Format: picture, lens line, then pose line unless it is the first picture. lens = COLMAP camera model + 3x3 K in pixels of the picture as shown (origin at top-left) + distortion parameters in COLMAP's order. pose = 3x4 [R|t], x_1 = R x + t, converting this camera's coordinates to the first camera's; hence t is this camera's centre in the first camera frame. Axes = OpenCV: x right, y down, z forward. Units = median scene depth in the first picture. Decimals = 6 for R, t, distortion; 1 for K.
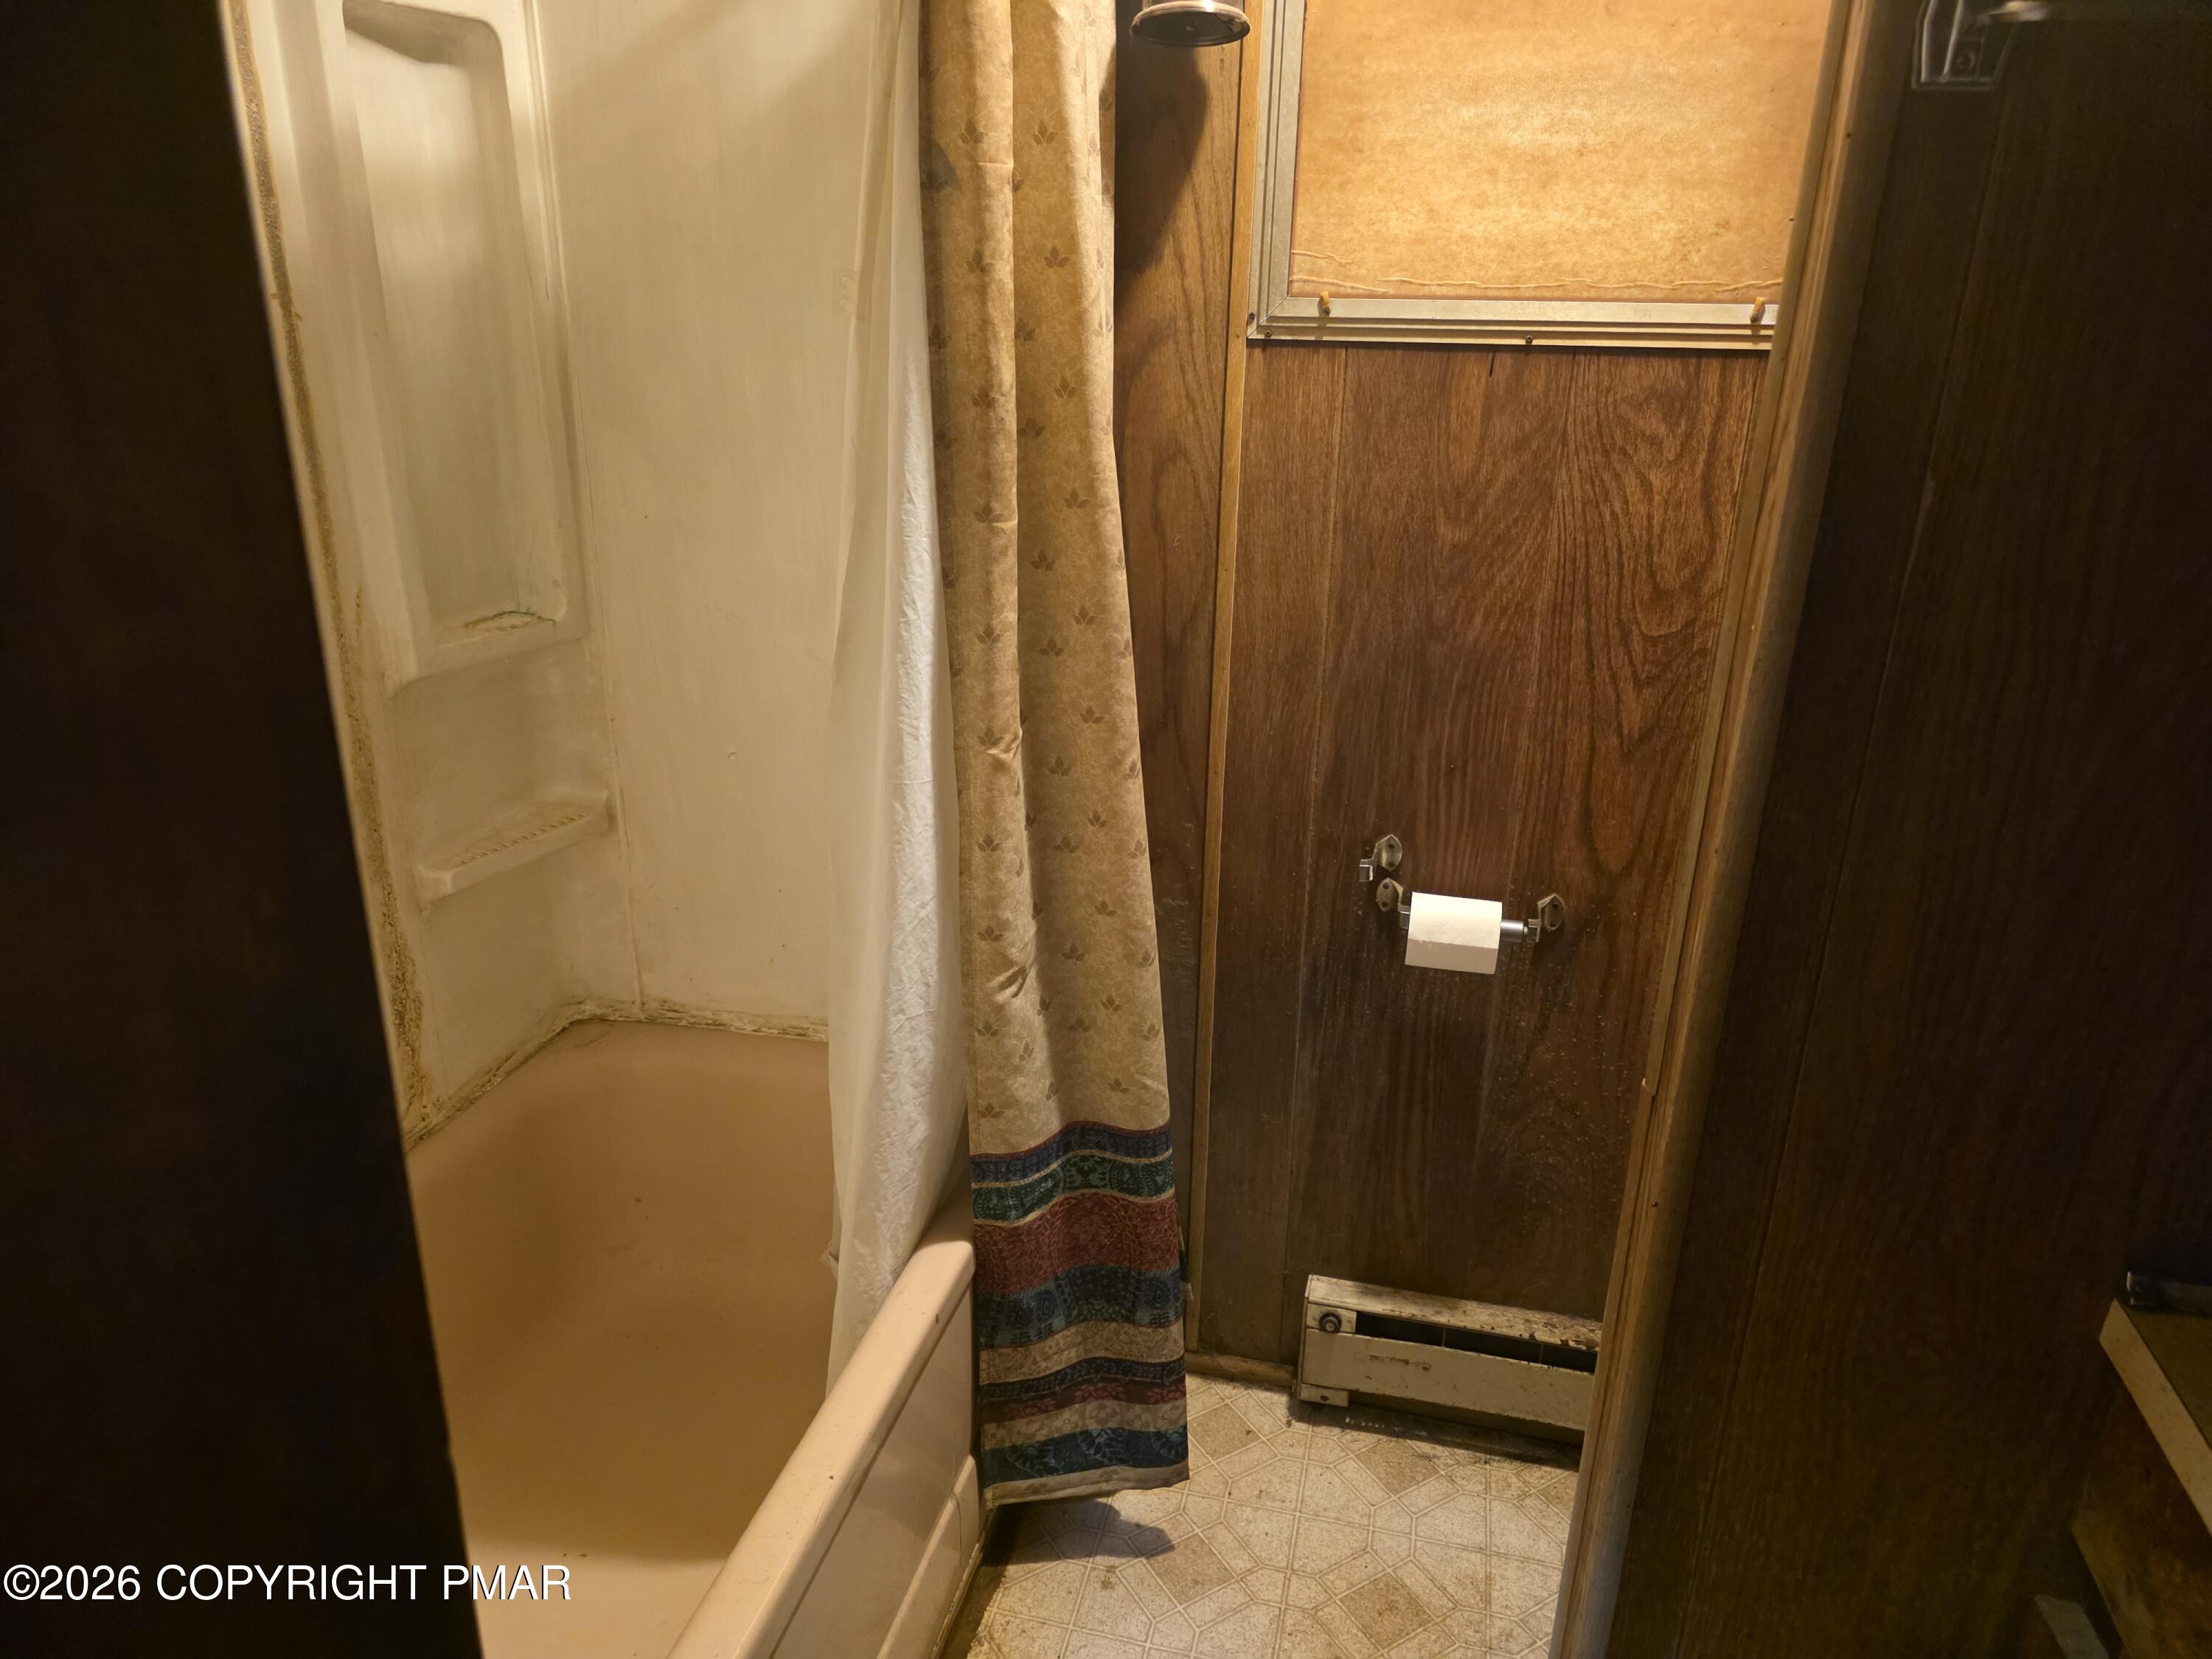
lens RADIAL K [[1498.6, 0, 1108.2], [0, 1498.6, 840.8], [0, 0, 1]] dist [0.066152, -0.057710]
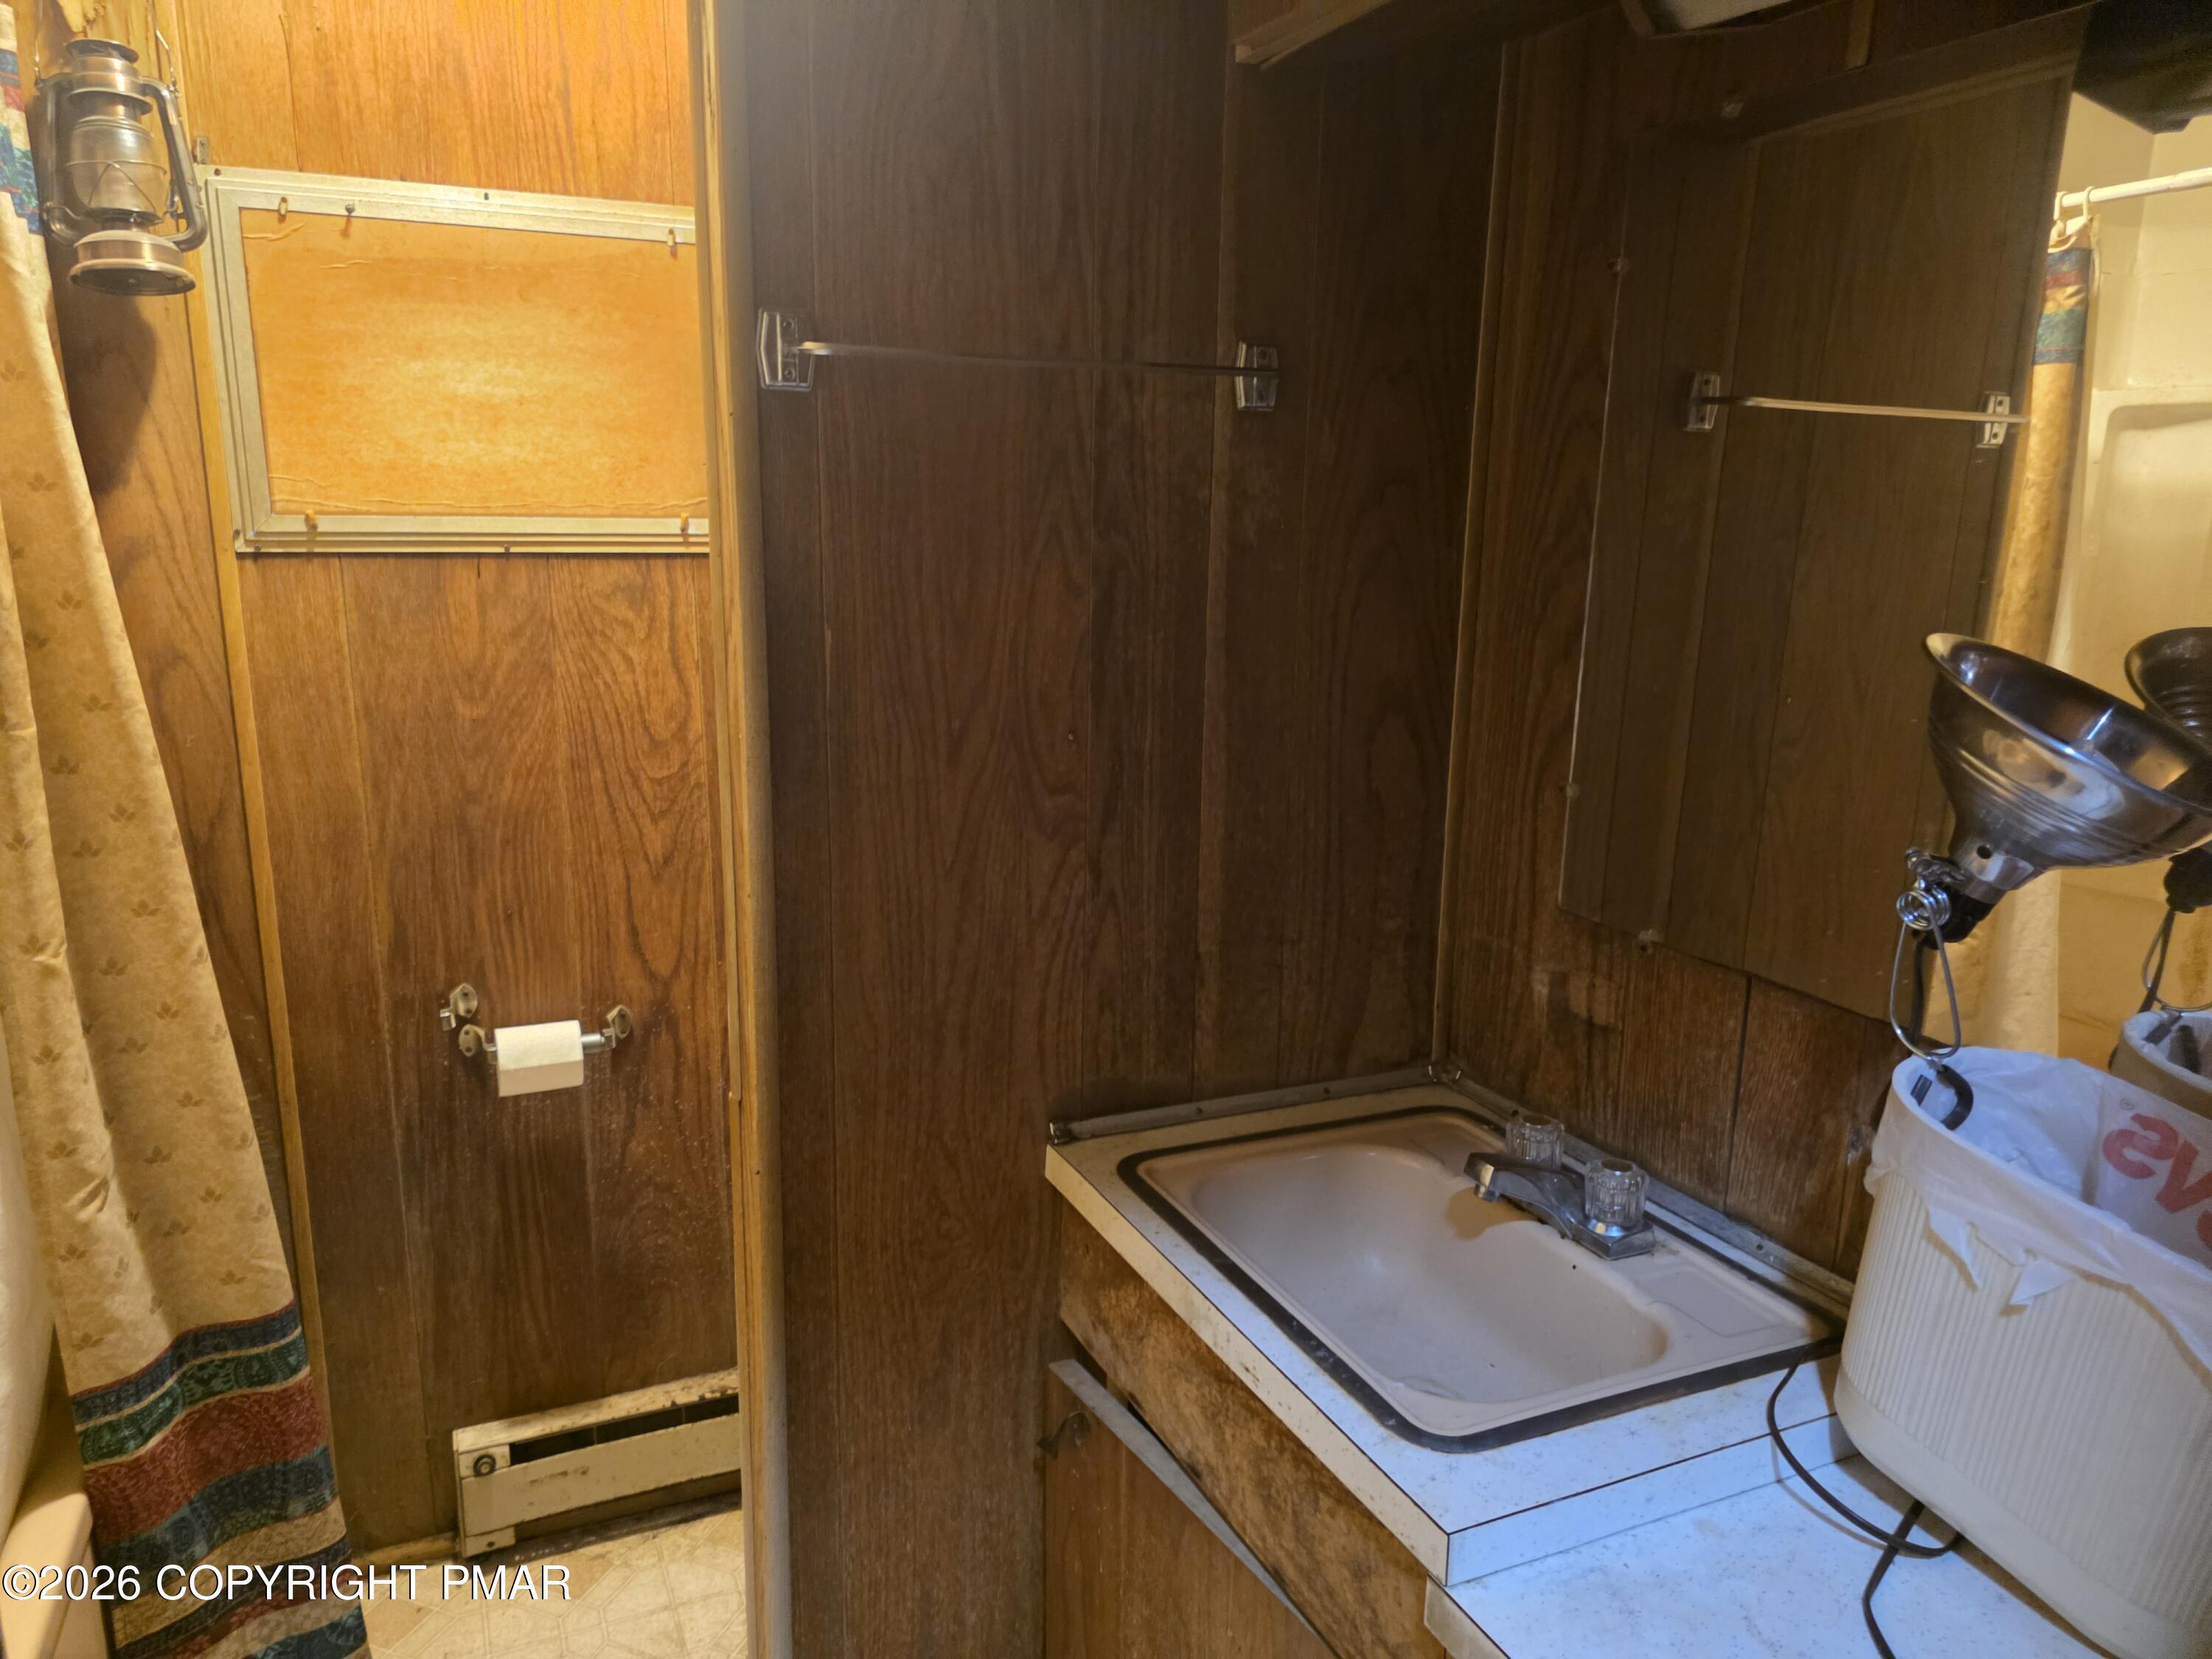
lens RADIAL K [[1494.1, 0, 1077.6], [0, 1494.1, 833.8], [0, 0, 1]] dist [0.054254, -0.052844]
pose [[0.796230, -0.140492, 0.588456, -0.091326], [0.219030, 0.973622, -0.063917, 0.061589], [-0.563954, 0.179782, 0.805999, -0.166193]]
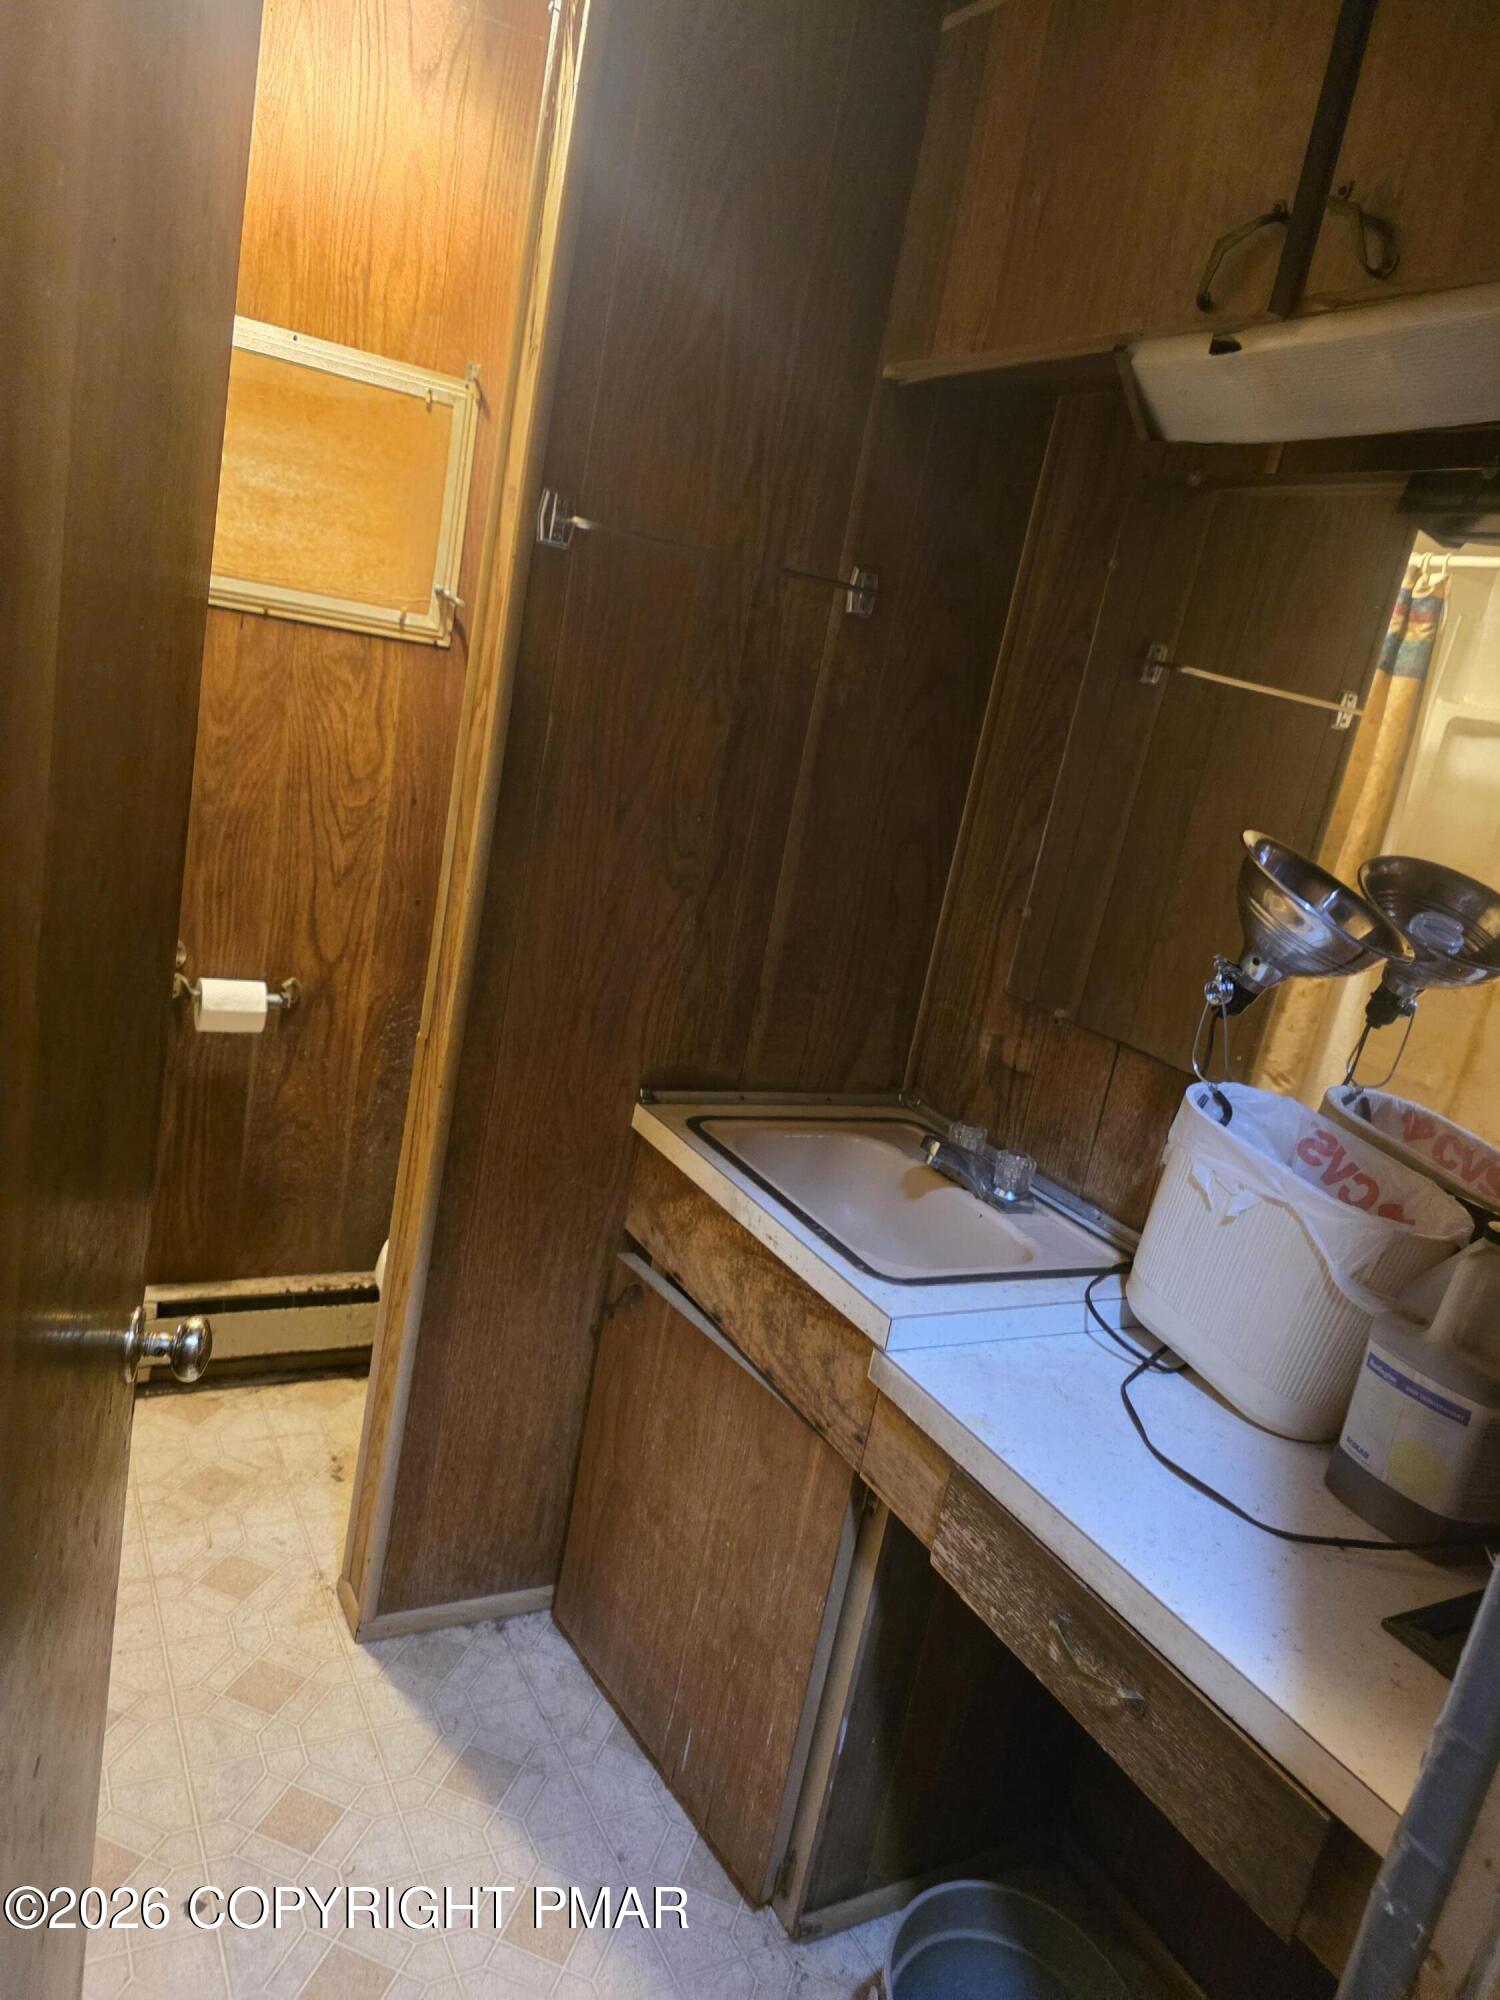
lens RADIAL K [[1355.0, 0, 755.7], [0, 1355.0, 982.0], [0, 0, 1]] dist [0.066152, -0.057710]
pose [[0.726340, -0.039549, 0.686197, -0.319502], [0.078352, 0.996600, -0.025497, 0.117278], [-0.682855, 0.072285, 0.726969, -0.315145]]
